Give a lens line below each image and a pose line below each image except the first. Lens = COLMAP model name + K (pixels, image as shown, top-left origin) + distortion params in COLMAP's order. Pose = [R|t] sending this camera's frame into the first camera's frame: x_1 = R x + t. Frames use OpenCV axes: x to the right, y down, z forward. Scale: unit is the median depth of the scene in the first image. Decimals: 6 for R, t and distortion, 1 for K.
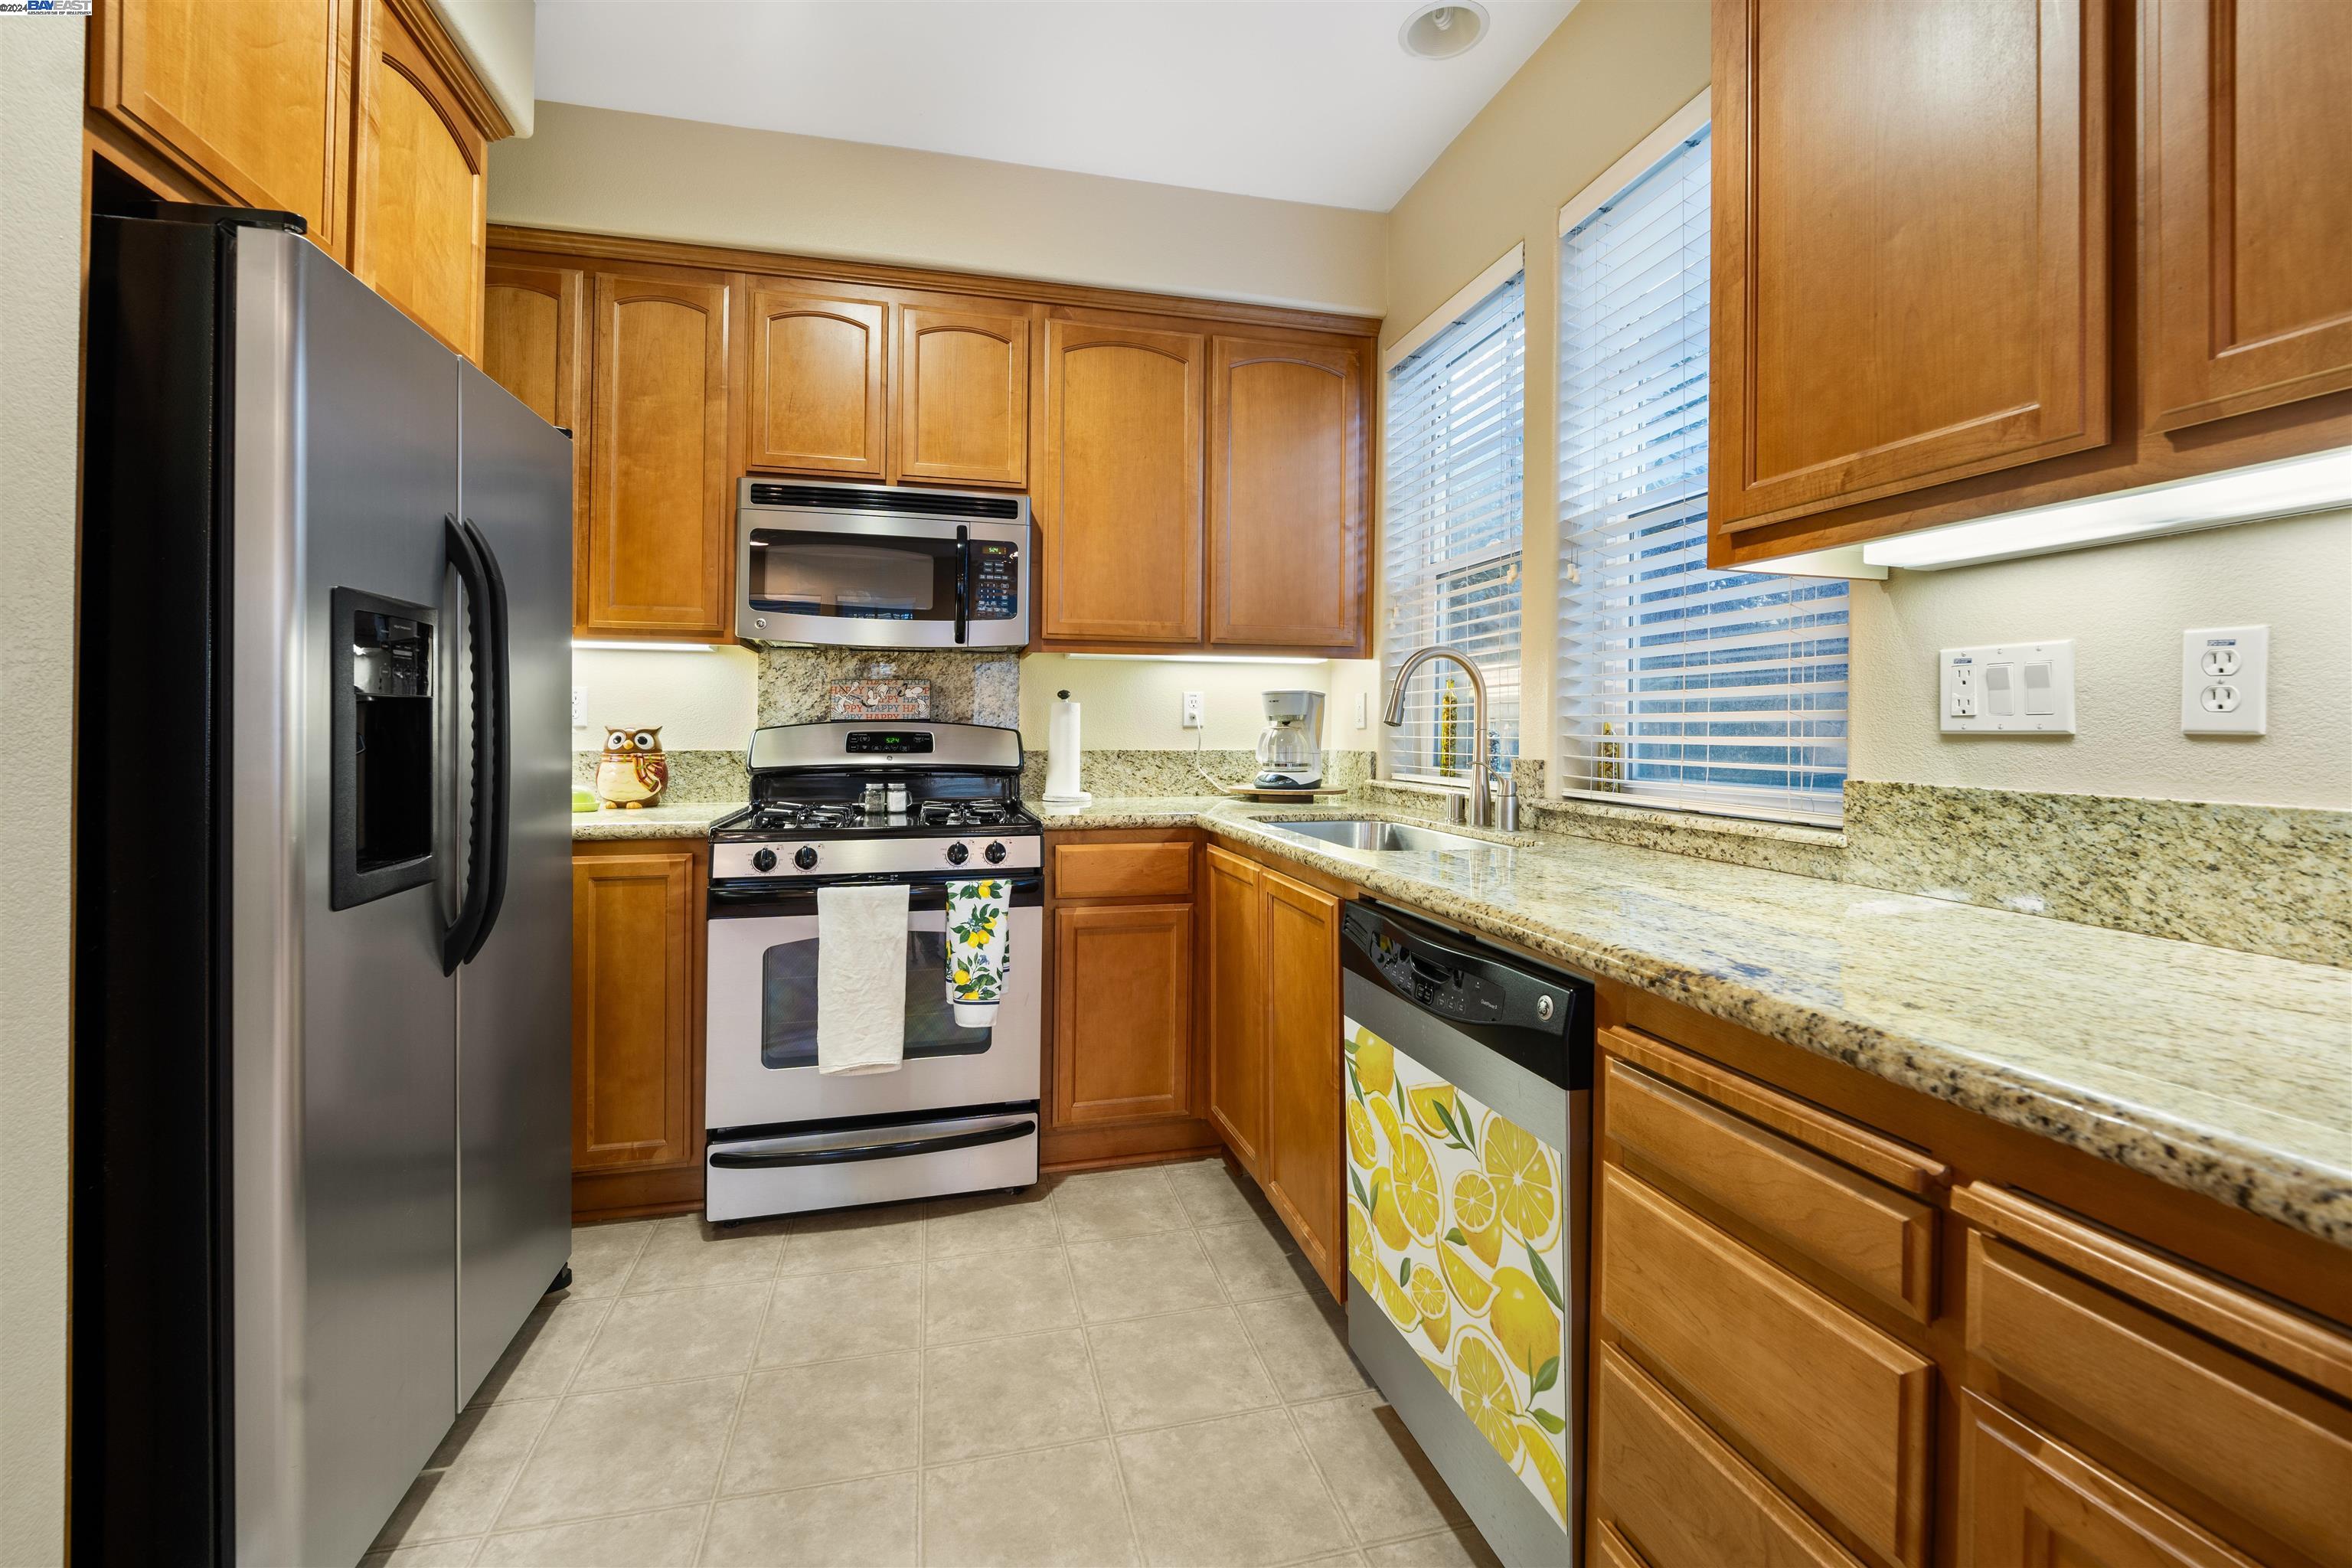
lens RADIAL K [[970.4, 0, 1160.2], [0, 970.4, 726.7], [0, 0, 1]] dist [-0.005049, -0.003808]
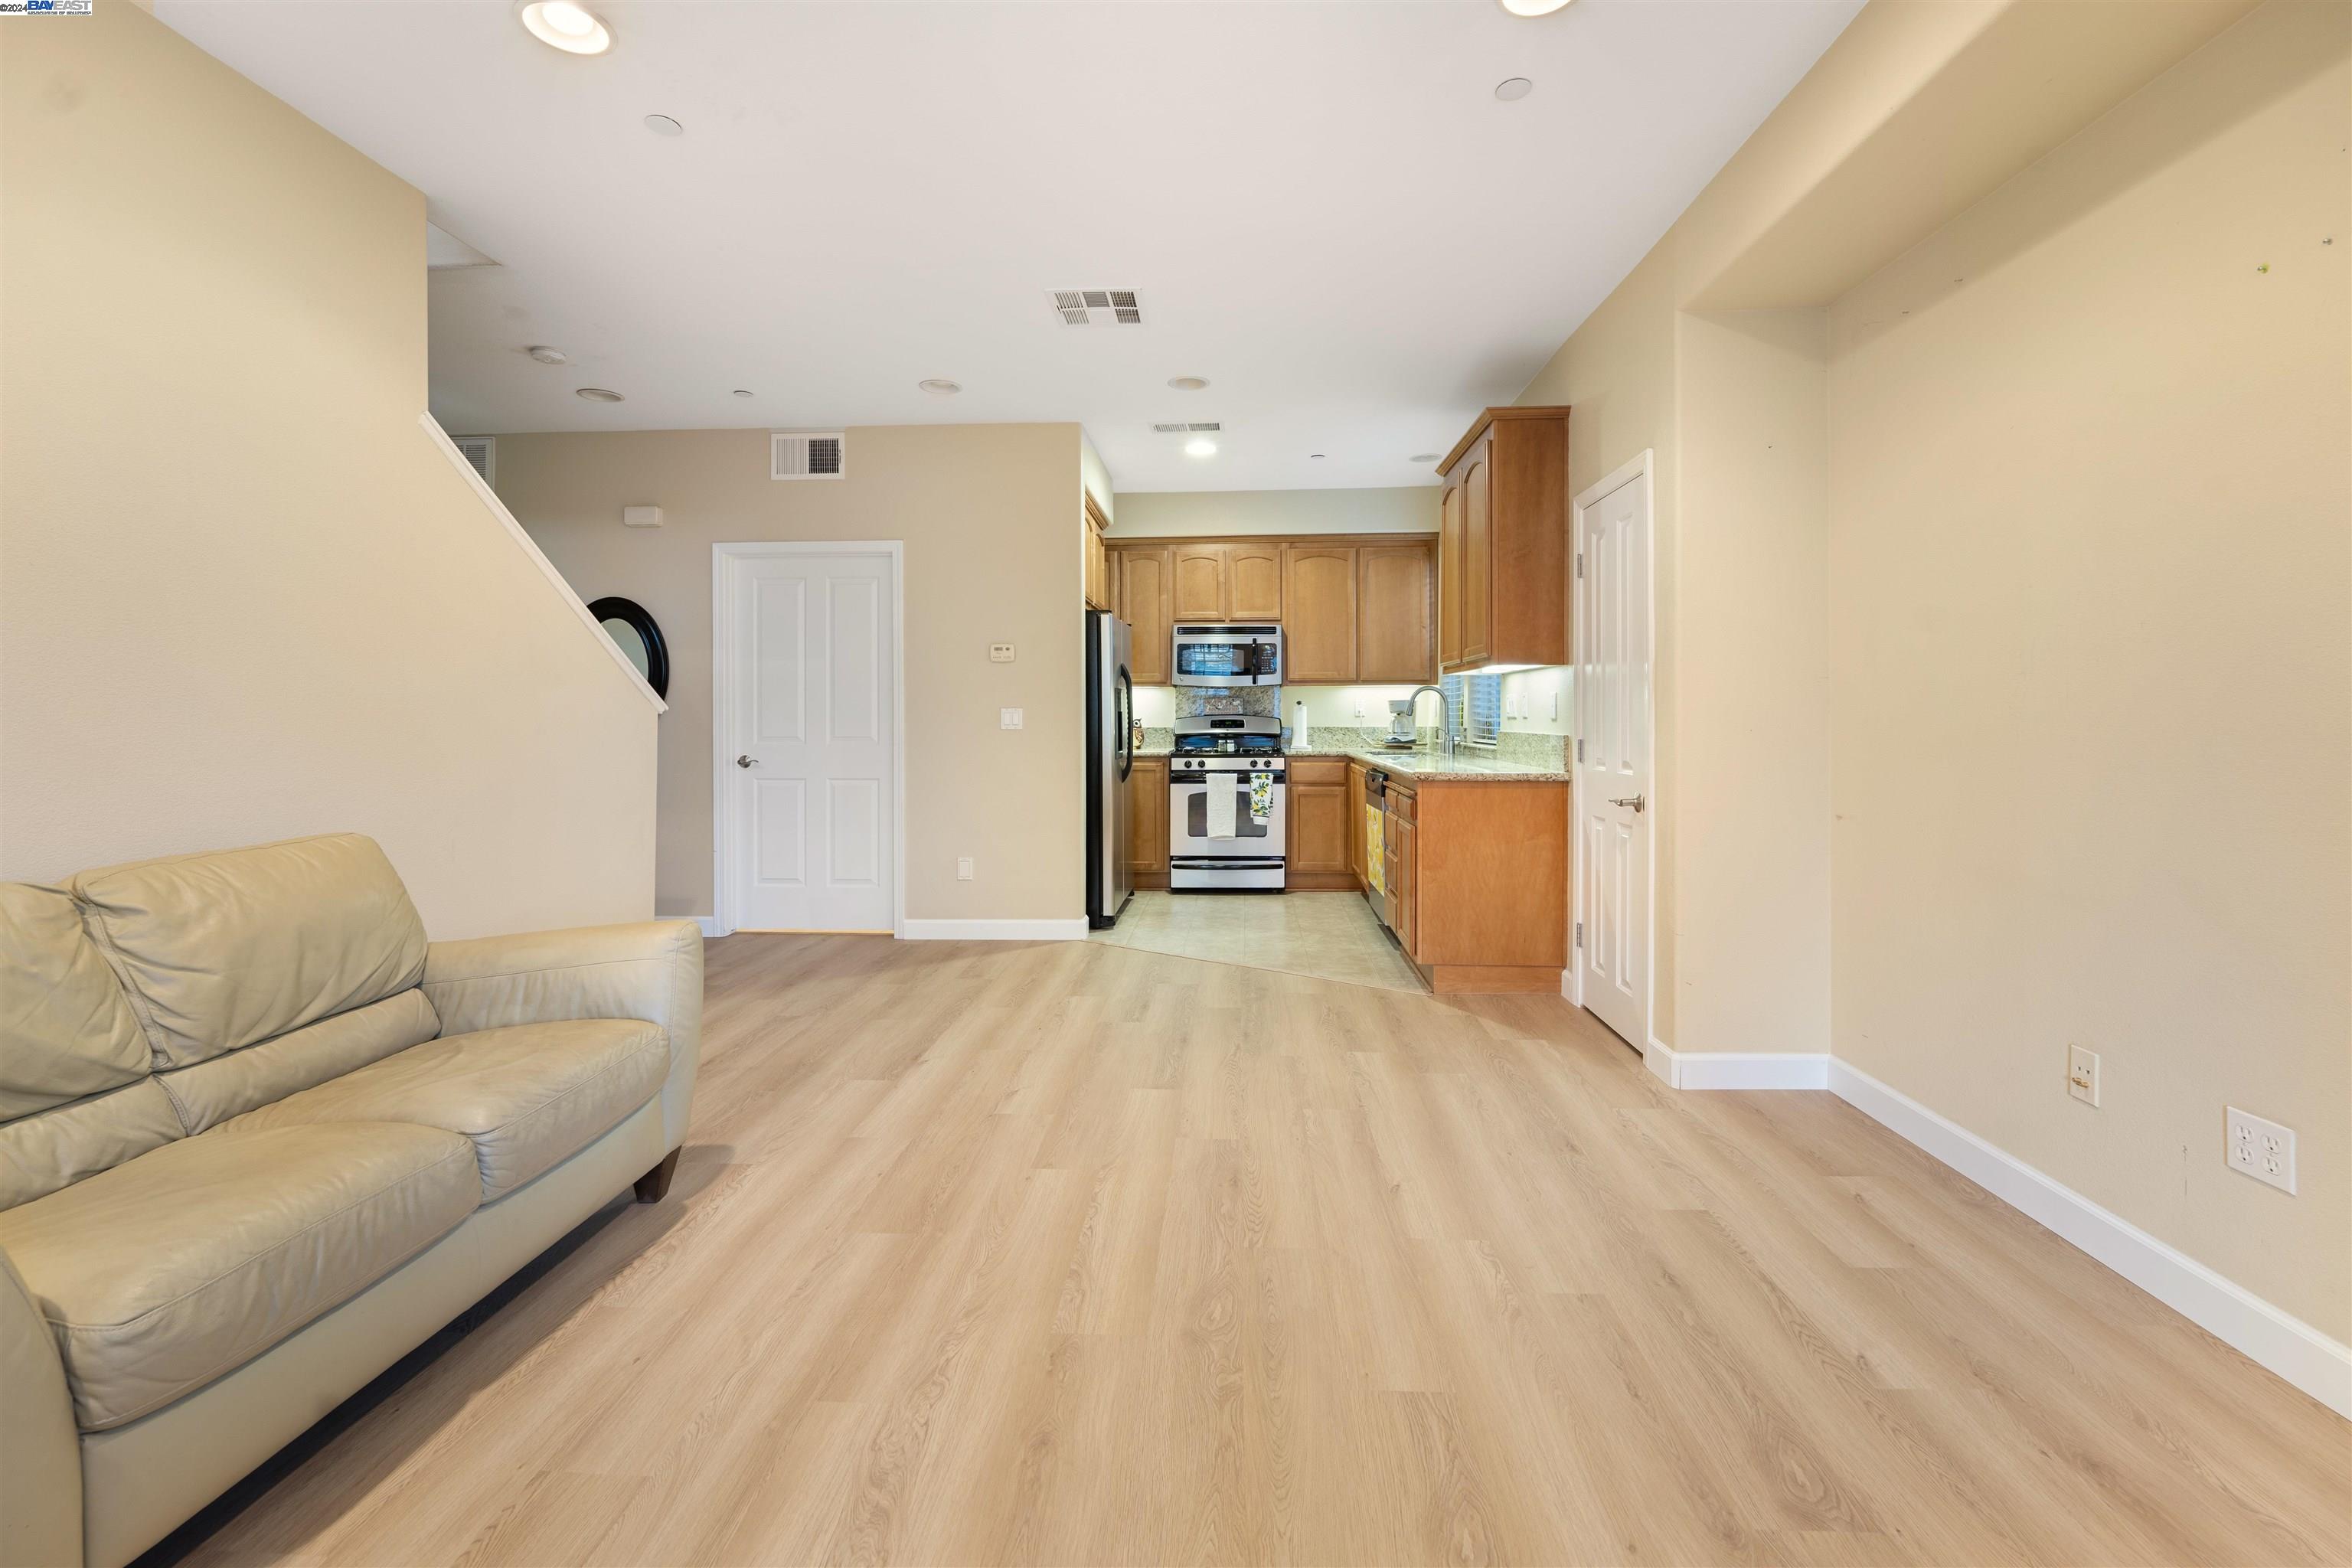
lens RADIAL K [[970.4, 0, 1192.2], [0, 970.4, 728.4], [0, 0, 1]] dist [-0.005049, -0.003808]
pose [[0.961035, -0.006714, -0.276344, 0.354341], [0.010327, 0.999879, 0.011624, -0.002294], [0.276232, -0.014025, 0.960989, -1.561285]]
